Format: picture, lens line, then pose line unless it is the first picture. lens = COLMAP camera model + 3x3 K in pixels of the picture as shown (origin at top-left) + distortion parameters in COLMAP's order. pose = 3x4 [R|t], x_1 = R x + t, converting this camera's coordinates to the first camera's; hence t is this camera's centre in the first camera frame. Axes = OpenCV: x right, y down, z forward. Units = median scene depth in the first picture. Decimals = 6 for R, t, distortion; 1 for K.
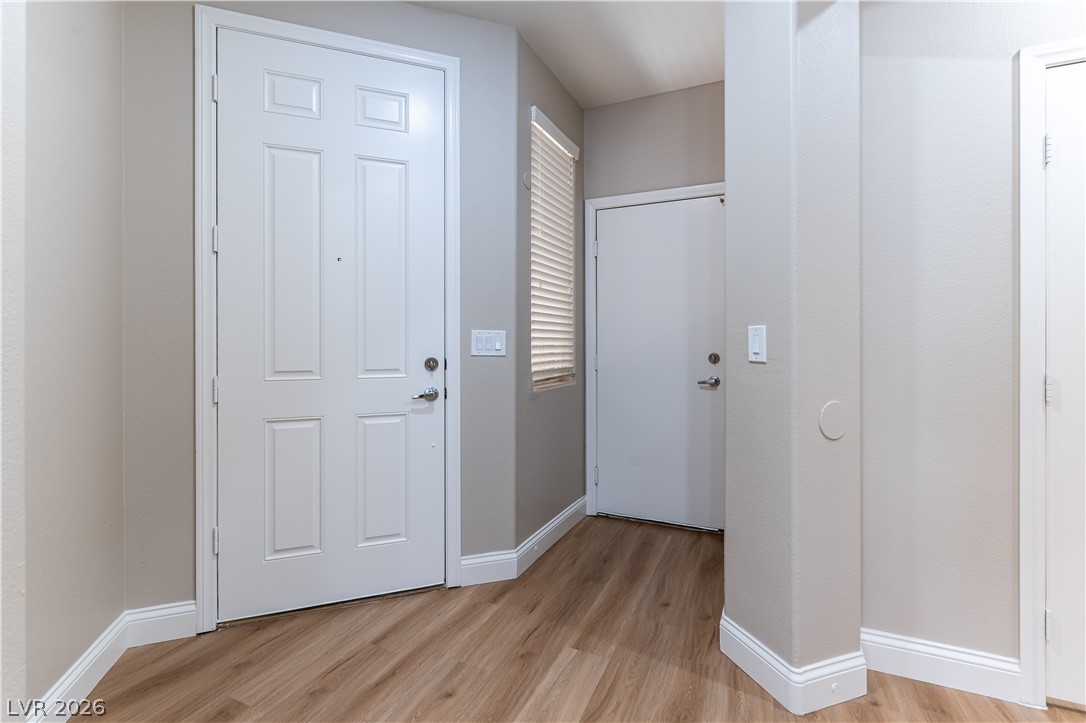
lens RADIAL K [[470.5, 0, 547.0], [0, 470.5, 342.4], [0, 0, 1]] dist [0.000738, -0.001866]
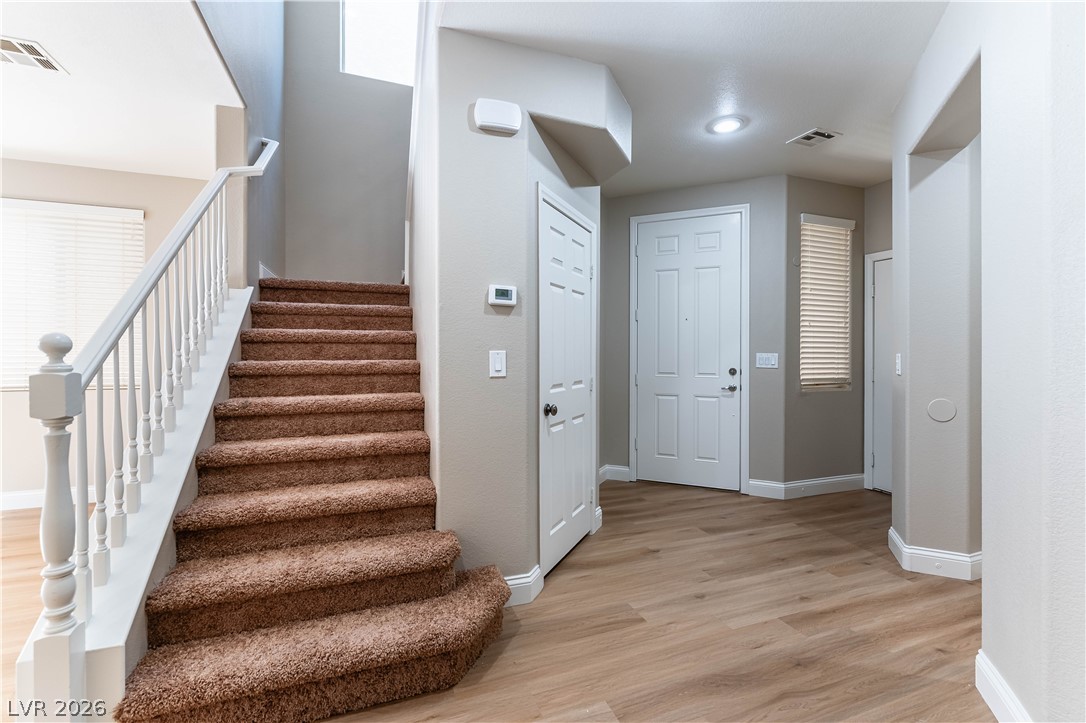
lens RADIAL K [[470.5, 0, 548.1], [0, 470.5, 355.3], [0, 0, 1]] dist [0.000738, -0.001866]
pose [[0.705140, 0.007153, -0.709032, 0.562721], [-0.004517, 0.999974, 0.005597, -0.025309], [0.709053, -0.000744, 0.705154, -0.840054]]
